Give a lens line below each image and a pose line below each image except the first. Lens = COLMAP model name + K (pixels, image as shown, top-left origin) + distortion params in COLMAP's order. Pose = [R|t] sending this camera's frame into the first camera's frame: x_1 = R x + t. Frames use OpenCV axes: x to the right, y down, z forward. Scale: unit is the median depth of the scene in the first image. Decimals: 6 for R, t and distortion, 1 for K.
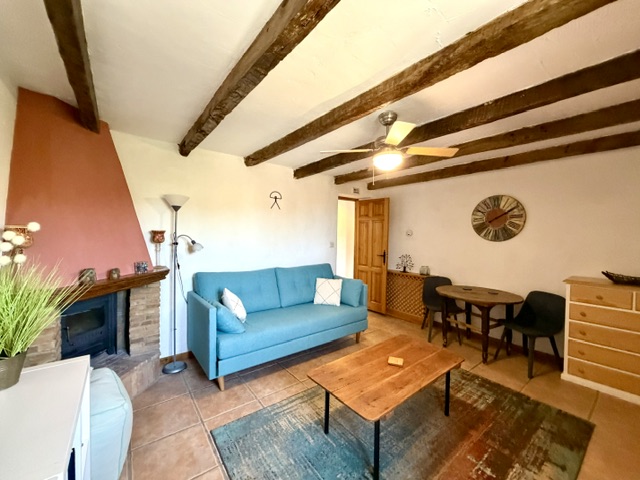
lens RADIAL K [[259.8, 0, 318.1], [0, 259.8, 238.5], [0, 0, 1]] dist [-0.001149, 0.000468]
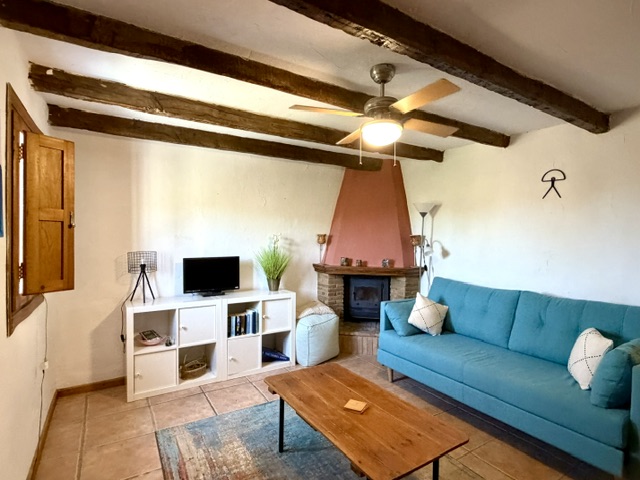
lens RADIAL K [[338.4, 0, 319.2], [0, 338.4, 239.0], [0, 0, 1]] dist [0.003846, 0.000397]
pose [[-0.102196, -0.012083, -0.994691, 0.887368], [-0.033056, 0.999415, -0.008744, 0.011174], [0.994215, 0.031987, -0.102535, 0.688334]]
